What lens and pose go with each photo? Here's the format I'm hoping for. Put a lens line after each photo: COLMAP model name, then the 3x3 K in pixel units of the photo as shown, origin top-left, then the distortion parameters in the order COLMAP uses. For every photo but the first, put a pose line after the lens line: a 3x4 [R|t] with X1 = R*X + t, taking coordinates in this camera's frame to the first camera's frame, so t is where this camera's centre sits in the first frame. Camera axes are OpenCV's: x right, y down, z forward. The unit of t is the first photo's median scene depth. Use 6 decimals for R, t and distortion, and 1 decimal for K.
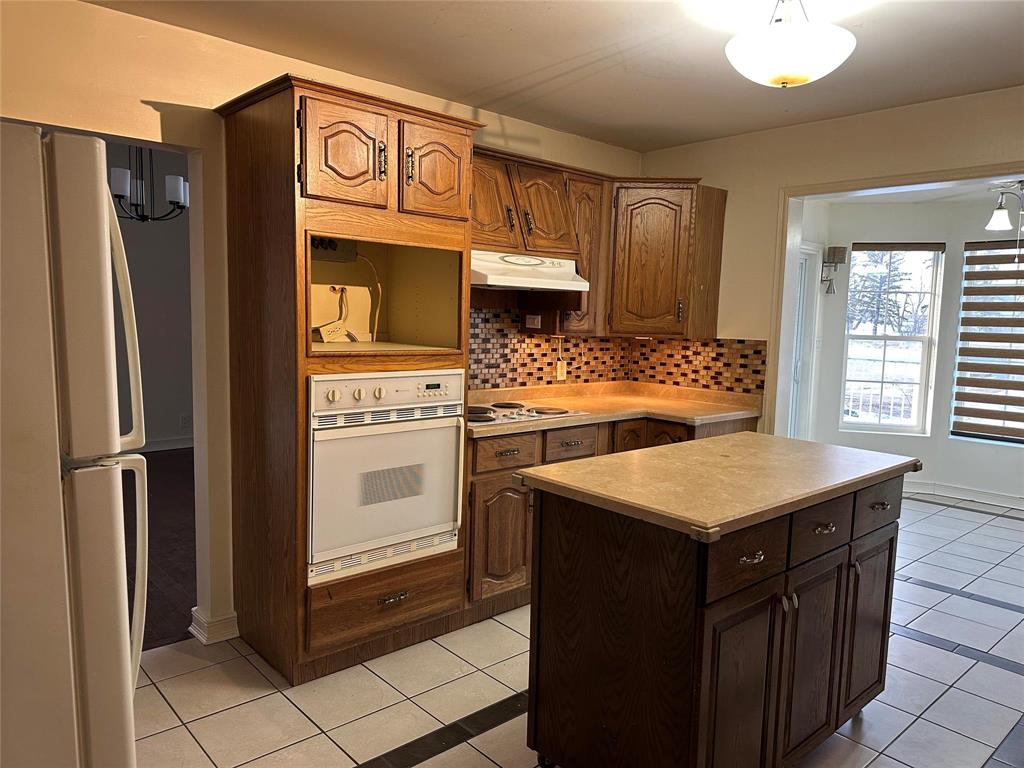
lens RADIAL K [[727.3, 0, 496.5], [0, 727.3, 388.1], [0, 0, 1]] dist [0.077837, -0.080553]
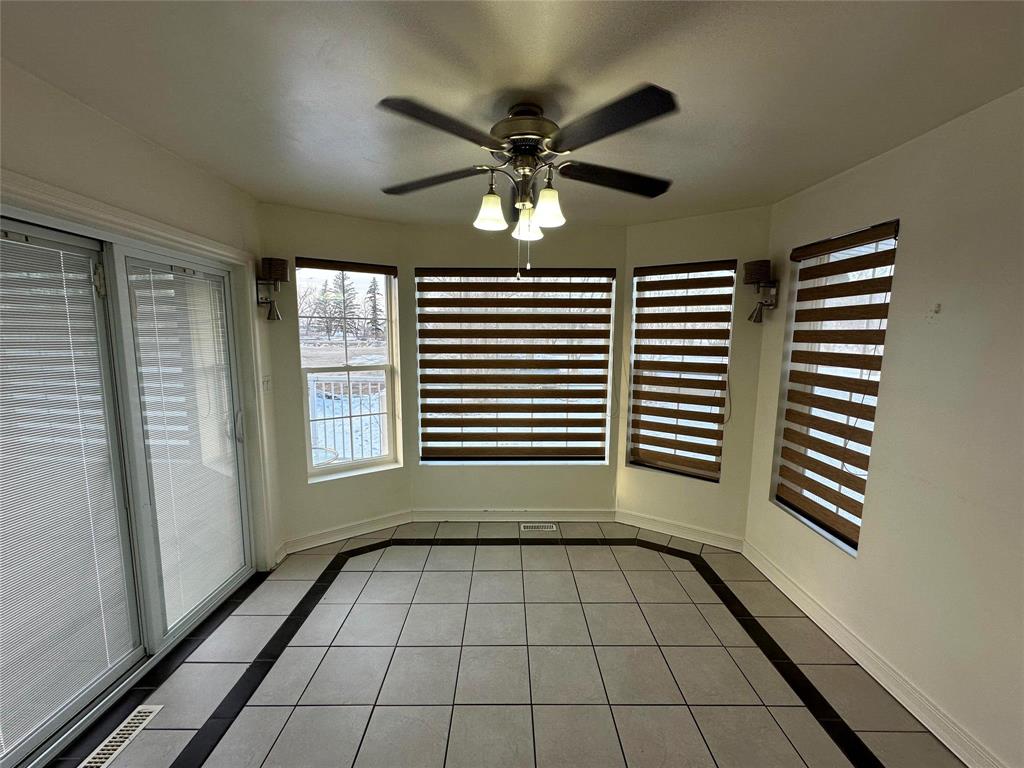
lens RADIAL K [[412.8, 0, 512.0], [0, 412.8, 384.0], [0, 0, 1]] dist [-0.000860, -0.000103]
pose [[0.654842, -0.117442, 0.746585, 0.290311], [0.087791, 0.992986, 0.079199, -0.075863], [-0.750649, 0.013681, 0.660559, 0.538899]]
